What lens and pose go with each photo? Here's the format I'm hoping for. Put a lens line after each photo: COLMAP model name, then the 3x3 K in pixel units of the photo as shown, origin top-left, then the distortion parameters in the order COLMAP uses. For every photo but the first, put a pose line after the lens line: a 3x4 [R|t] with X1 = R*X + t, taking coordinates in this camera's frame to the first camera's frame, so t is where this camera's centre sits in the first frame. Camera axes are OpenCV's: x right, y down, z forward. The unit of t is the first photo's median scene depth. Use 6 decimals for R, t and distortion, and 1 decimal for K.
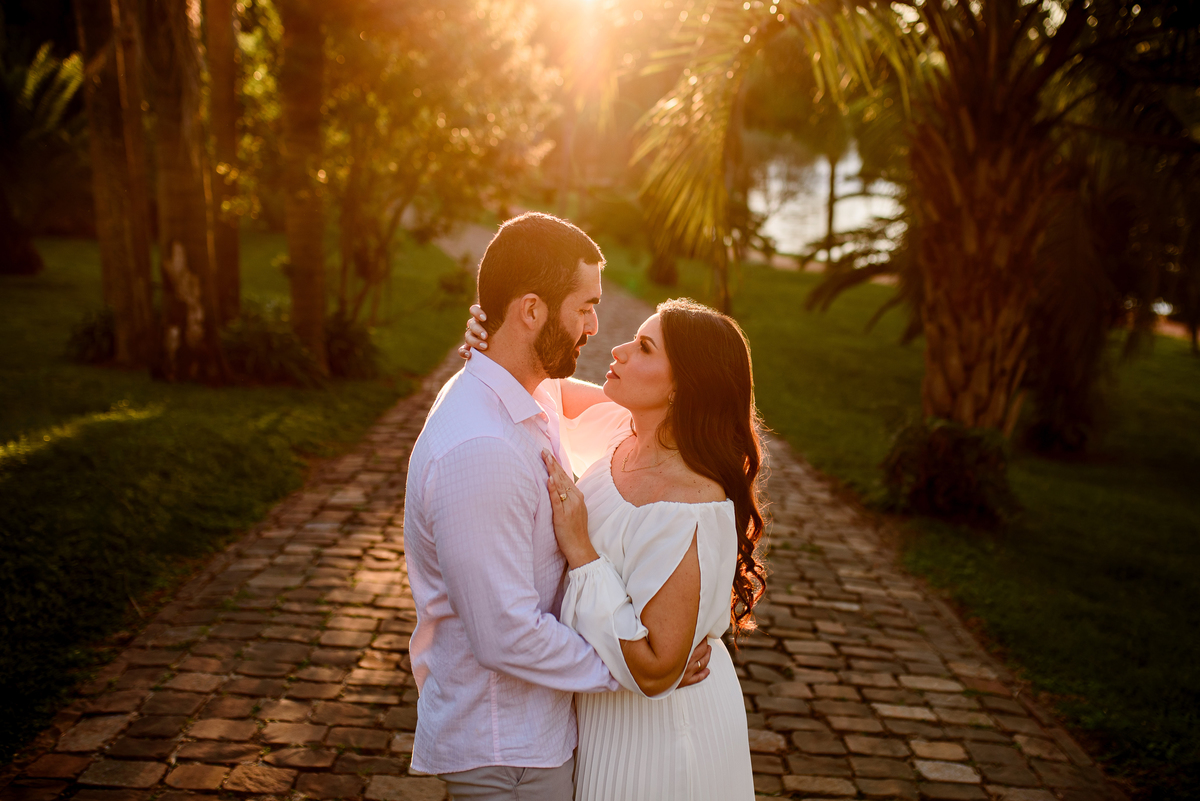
lens RADIAL K [[1277.8, 0, 605.2], [0, 1277.8, 461.7], [0, 0, 1]] dist [-0.042010, 0.027357]
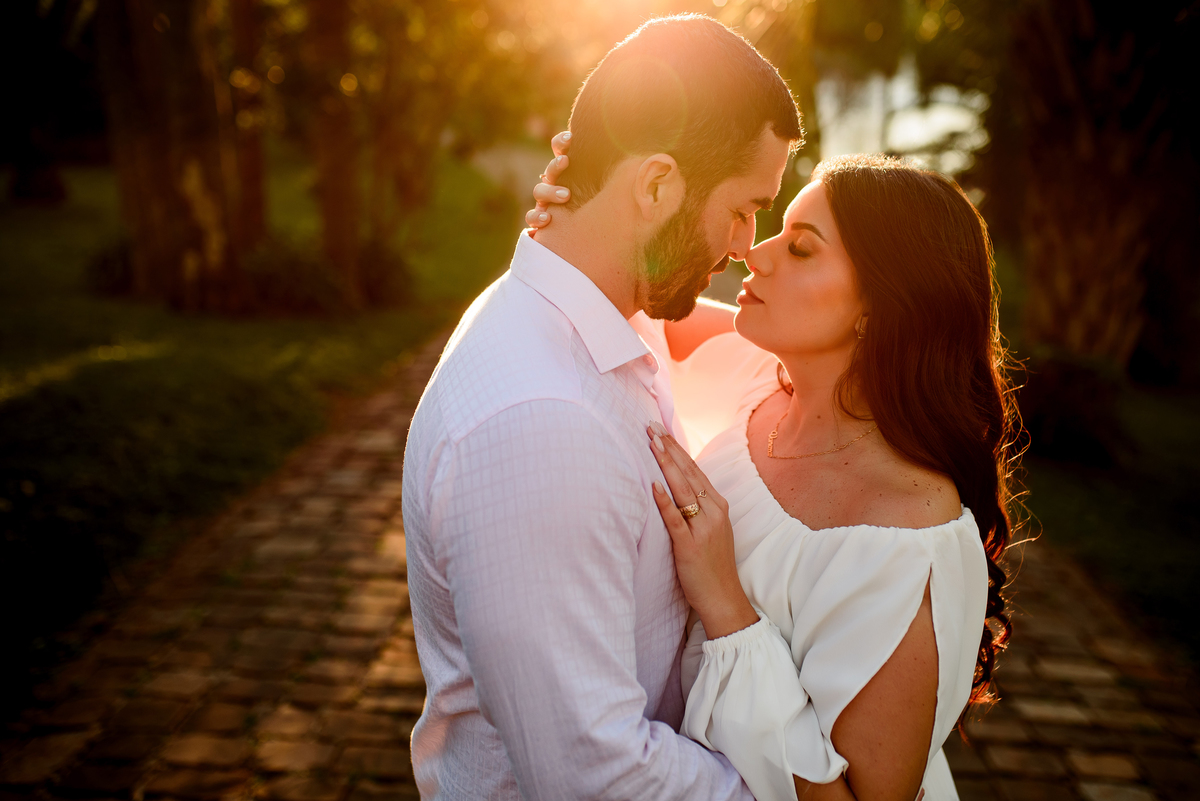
lens RADIAL K [[1288.9, 0, 600.7], [0, 1288.9, 431.5], [0, 0, 1]] dist [-0.051526, 0.029532]
pose [[0.999233, -0.006253, -0.038649, -0.017742], [0.007462, 0.999485, 0.031212, -0.008195], [0.038434, -0.031476, 0.998765, 0.165121]]
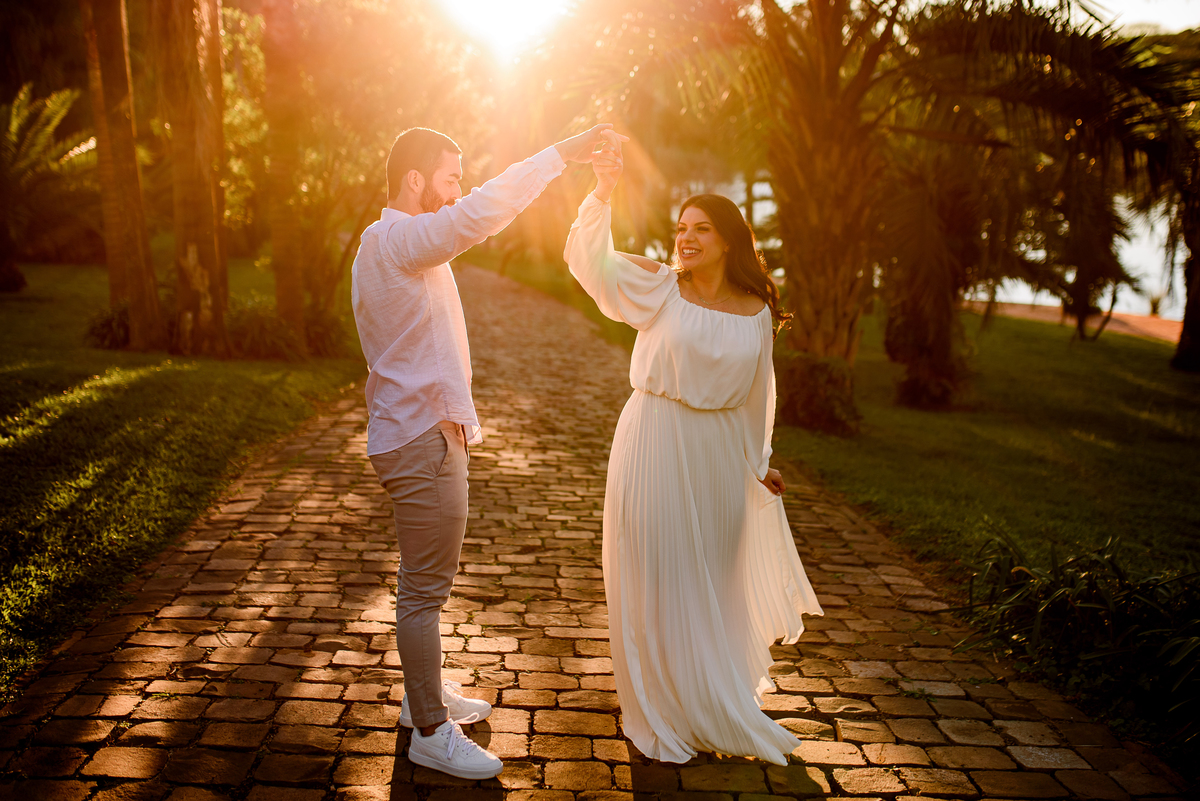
lens RADIAL K [[1288.9, 0, 600.7], [0, 1288.9, 431.5], [0, 0, 1]] dist [-0.051526, 0.029532]
pose [[0.998222, -0.036033, 0.047488, -0.011475], [0.037923, 0.998498, -0.039534, 0.146798], [-0.045992, 0.041264, 0.998089, -0.493185]]
